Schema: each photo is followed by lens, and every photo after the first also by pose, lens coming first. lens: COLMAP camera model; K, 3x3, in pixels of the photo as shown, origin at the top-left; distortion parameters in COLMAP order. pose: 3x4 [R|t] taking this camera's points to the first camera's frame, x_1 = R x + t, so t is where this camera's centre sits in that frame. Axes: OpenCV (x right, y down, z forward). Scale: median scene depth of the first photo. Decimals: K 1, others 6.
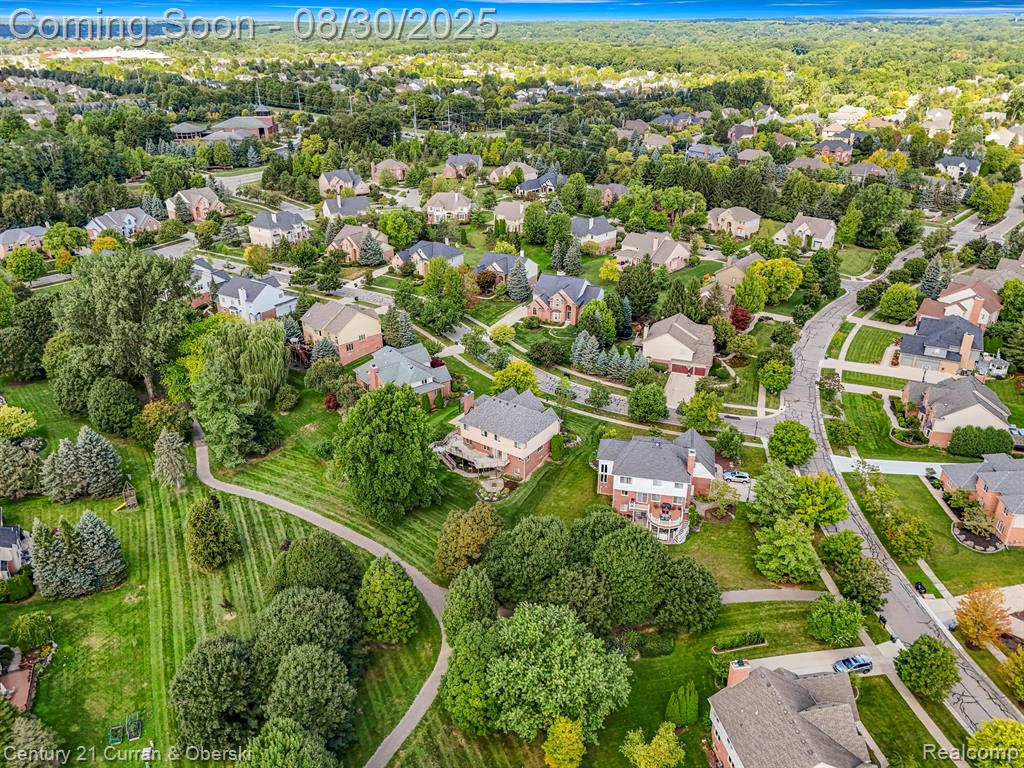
lens RADIAL K [[730.0, 0, 512.0], [0, 730.0, 384.0], [0, 0, 1]] dist [0.055152, -0.001057]
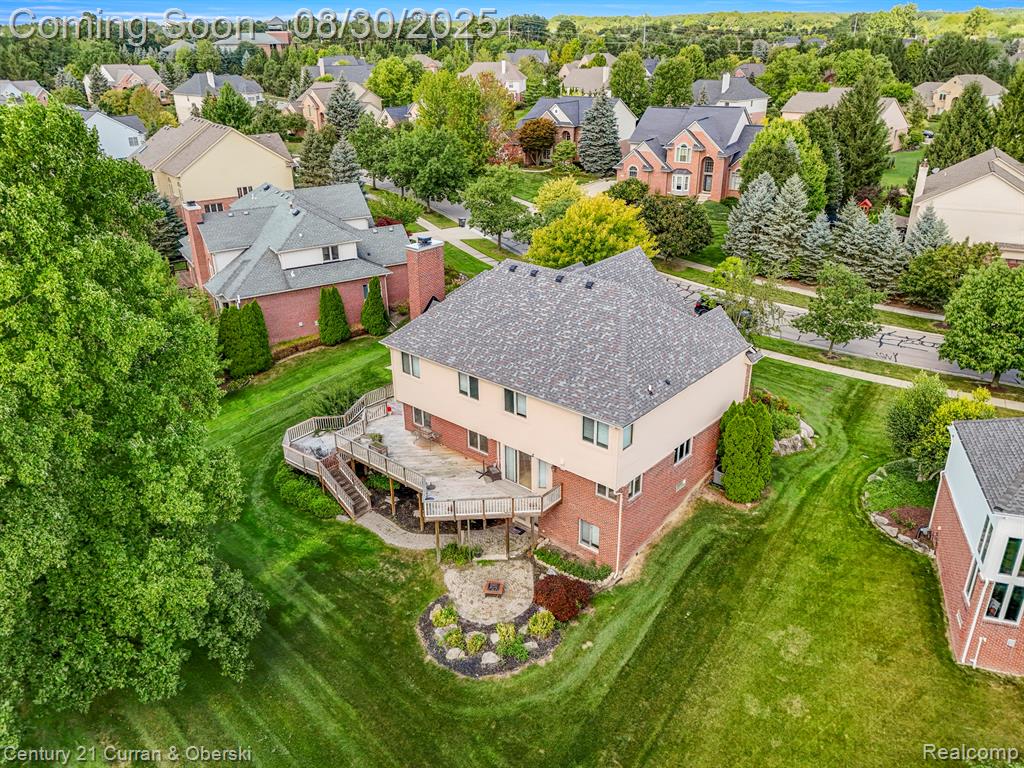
lens RADIAL K [[767.2, 0, 512.0], [0, 767.2, 384.0], [0, 0, 1]] dist [0.061078, -0.061947]
pose [[0.995475, 0.033062, -0.089081, 0.001921], [-0.034561, 0.999285, -0.015337, 0.061545], [0.088511, 0.018347, 0.995906, 0.631338]]
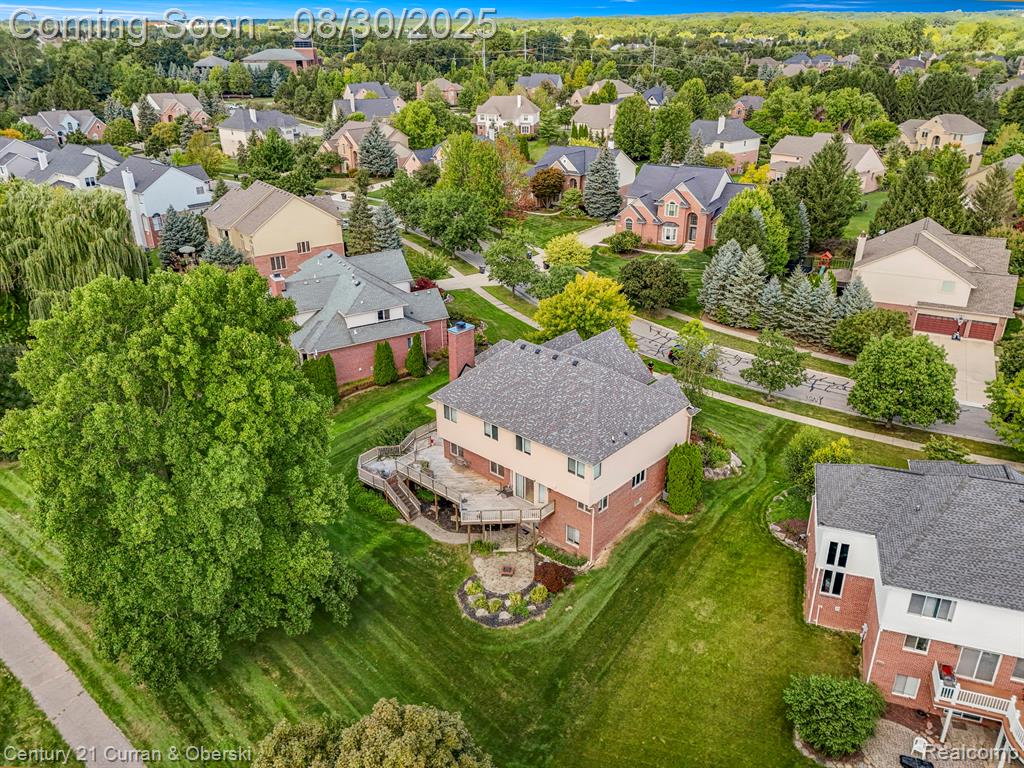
lens RADIAL K [[767.2, 0, 512.0], [0, 767.2, 384.0], [0, 0, 1]] dist [0.061078, -0.061947]
pose [[0.993512, 0.045528, -0.104219, 0.011517], [-0.046987, 0.998828, -0.011582, 0.041190], [0.103570, 0.016404, 0.994487, 0.524670]]
